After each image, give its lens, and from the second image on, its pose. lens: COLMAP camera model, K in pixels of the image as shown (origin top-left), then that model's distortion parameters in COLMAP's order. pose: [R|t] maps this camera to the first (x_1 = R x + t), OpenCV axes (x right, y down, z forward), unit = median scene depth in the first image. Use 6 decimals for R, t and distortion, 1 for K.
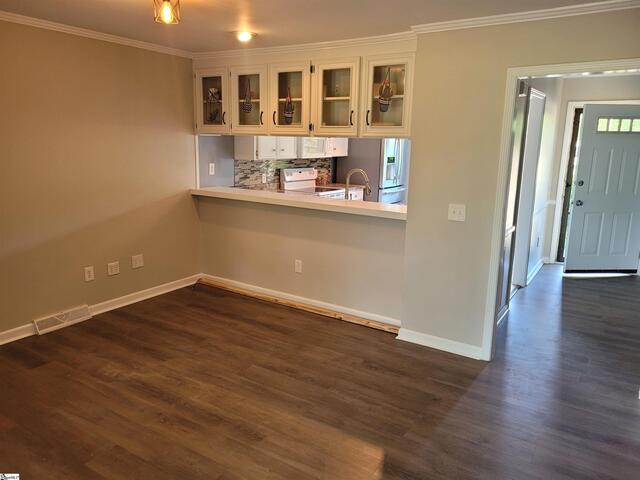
lens RADIAL K [[483.9, 0, 319.0], [0, 483.9, 233.0], [0, 0, 1]] dist [0.068854, -0.046711]
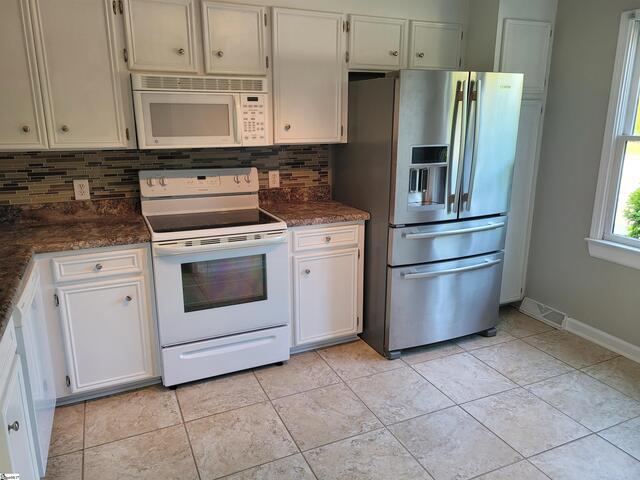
lens RADIAL K [[483.9, 0, 319.0], [0, 483.9, 233.0], [0, 0, 1]] dist [0.068854, -0.046711]
pose [[0.839115, 0.109426, -0.532835, 0.293333], [-0.087744, 0.993958, 0.065944, -0.107047], [0.536831, -0.008582, 0.843646, 0.630068]]
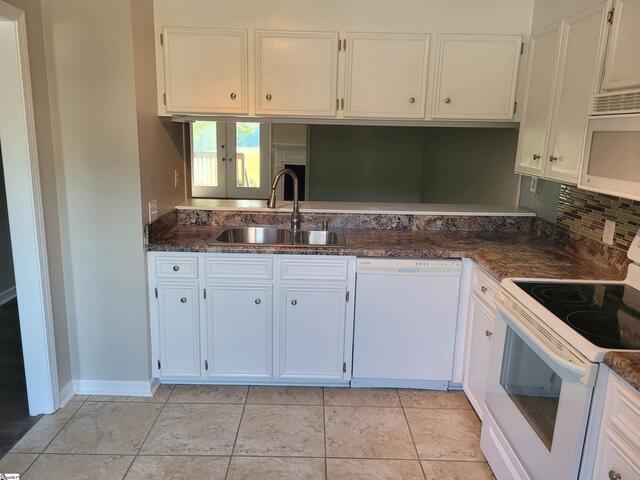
lens RADIAL K [[483.9, 0, 319.0], [0, 483.9, 233.0], [0, 0, 1]] dist [0.068854, -0.046711]
pose [[-0.840218, 0.074418, -0.537118, 0.268532], [-0.139158, 0.927772, 0.346228, -0.191451], [0.524089, 0.365652, -0.769175, 1.033294]]
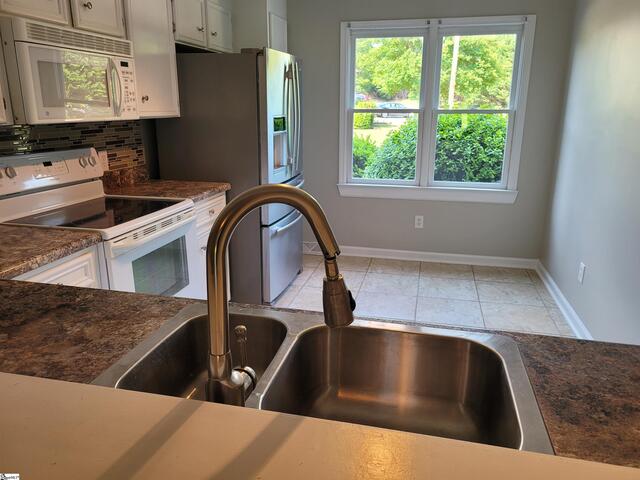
lens RADIAL K [[483.9, 0, 319.0], [0, 483.9, 233.0], [0, 0, 1]] dist [0.068854, -0.046711]
pose [[0.942681, -0.098861, 0.318713, 0.027113], [0.076387, 0.993677, 0.082291, -0.084447], [-0.324833, -0.053229, 0.944272, 0.559073]]
